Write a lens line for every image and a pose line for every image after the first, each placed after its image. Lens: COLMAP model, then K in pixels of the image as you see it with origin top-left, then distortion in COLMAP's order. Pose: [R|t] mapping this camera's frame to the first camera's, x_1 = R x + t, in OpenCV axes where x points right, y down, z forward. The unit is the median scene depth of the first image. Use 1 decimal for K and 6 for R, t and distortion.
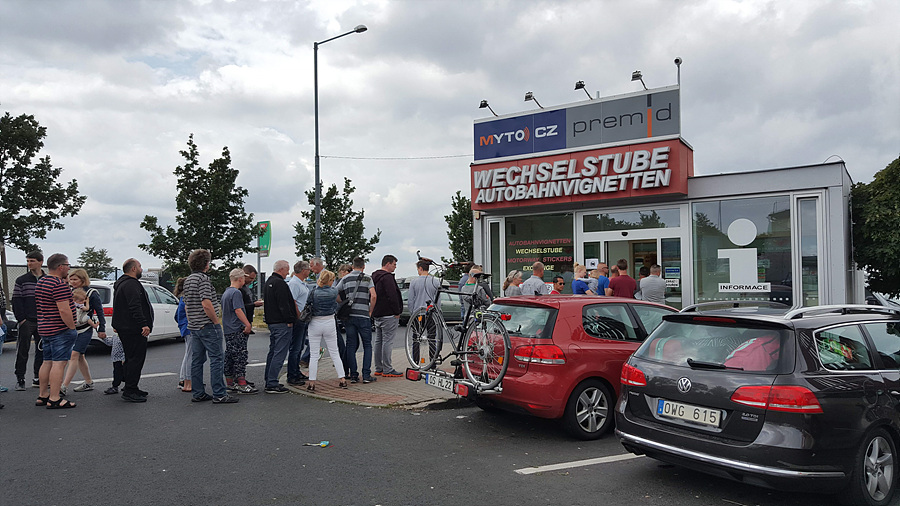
lens RADIAL K [[722.1, 0, 450.4], [0, 722.1, 270.4], [0, 0, 1]] dist [0.041870, -0.010473]
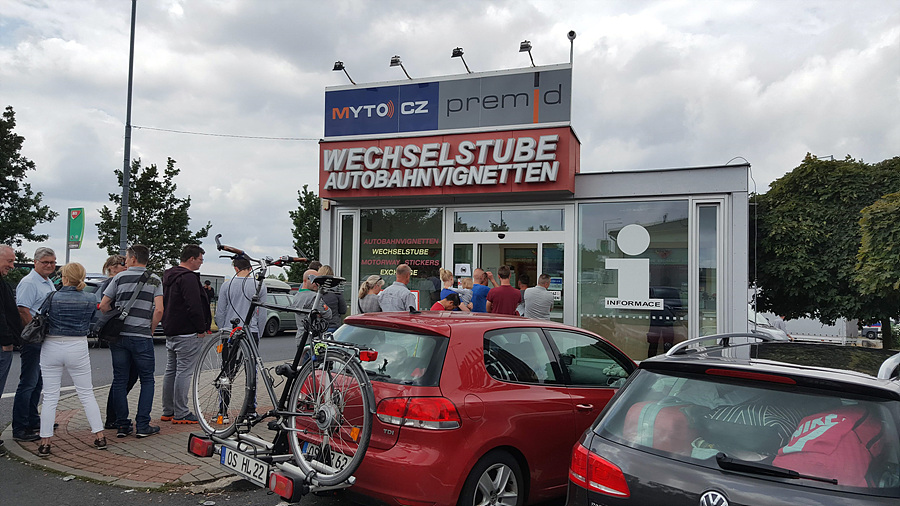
lens RADIAL K [[722.1, 0, 450.4], [0, 722.1, 270.4], [0, 0, 1]] dist [0.041870, -0.010473]
pose [[0.977188, 0.036098, 0.209285, 0.006698], [-0.034881, 0.999346, -0.009506, -0.000197], [-0.209492, 0.001989, 0.977808, 0.190051]]
